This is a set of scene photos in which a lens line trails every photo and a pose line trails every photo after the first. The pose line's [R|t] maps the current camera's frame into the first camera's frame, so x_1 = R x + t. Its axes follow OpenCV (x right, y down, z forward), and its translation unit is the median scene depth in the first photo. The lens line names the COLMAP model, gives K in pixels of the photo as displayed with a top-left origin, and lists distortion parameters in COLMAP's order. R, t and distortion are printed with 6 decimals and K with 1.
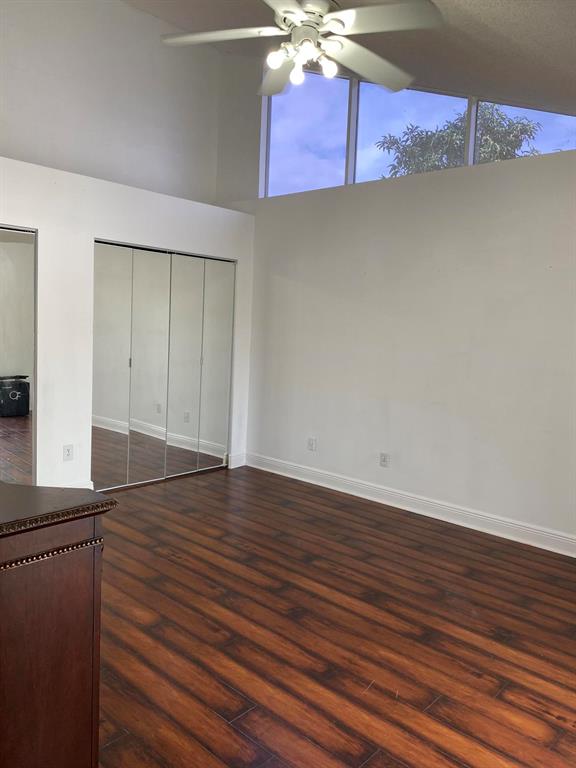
lens RADIAL K [[591.8, 0, 283.6], [0, 591.8, 369.5], [0, 0, 1]] dist [0.033181, -0.031202]
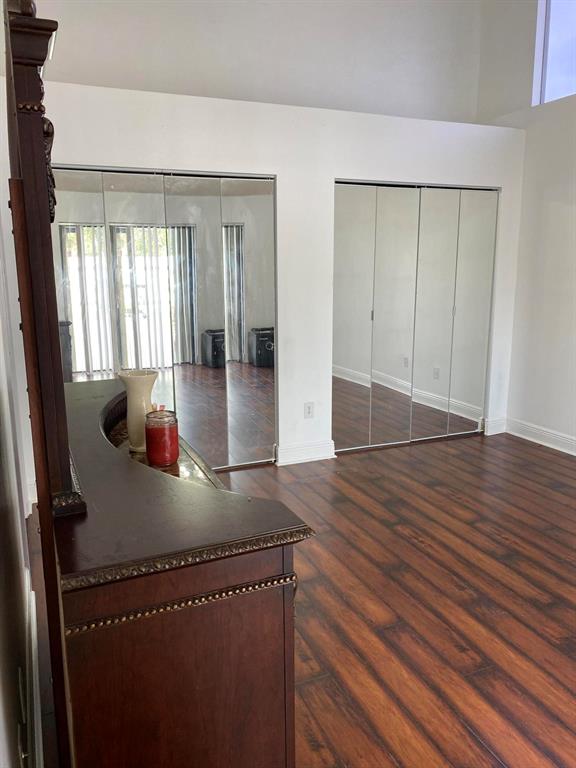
lens RADIAL K [[591.8, 0, 278.8], [0, 591.8, 371.8], [0, 0, 1]] dist [0.033181, -0.031202]
pose [[0.908264, 0.026925, -0.417530, -0.008645], [0.013466, 0.995529, 0.093492, -0.015124], [0.418180, -0.090538, 0.903841, 0.141343]]
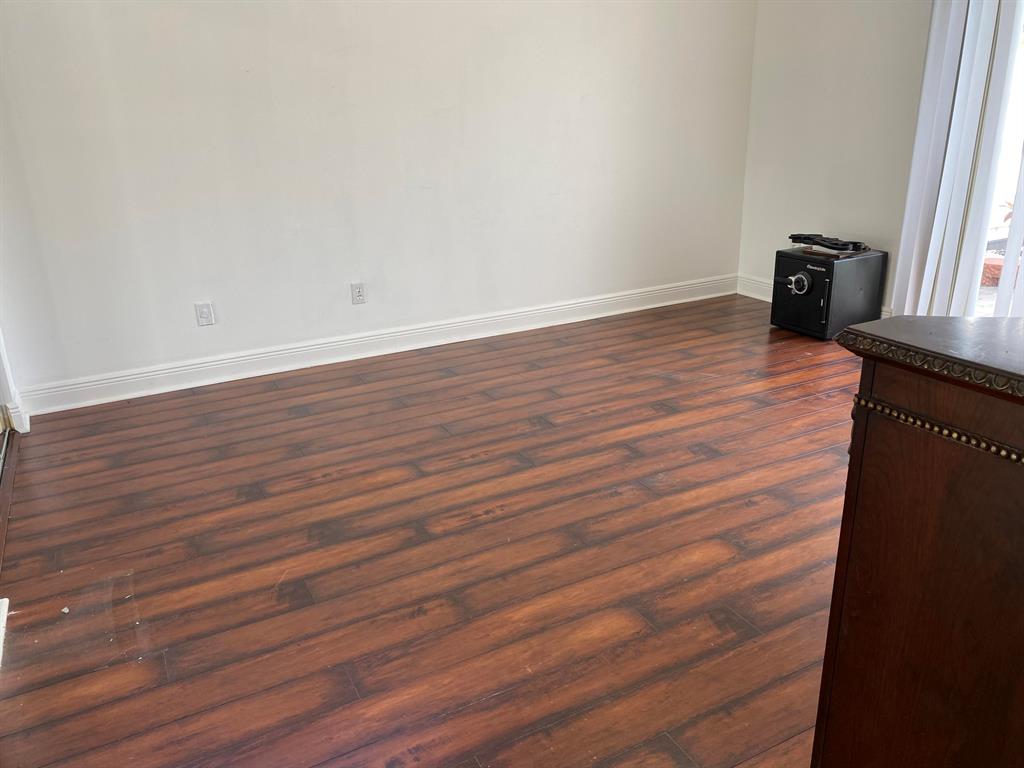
lens RADIAL K [[789.0, 0, 511.7], [0, 789.0, 381.6], [0, 0, 1]] dist [0.033181, -0.031202]
pose [[0.329904, -0.356796, 0.873991, -0.728544], [0.119954, 0.934163, 0.336082, -0.034886], [-0.936362, -0.006036, 0.350983, 0.697015]]
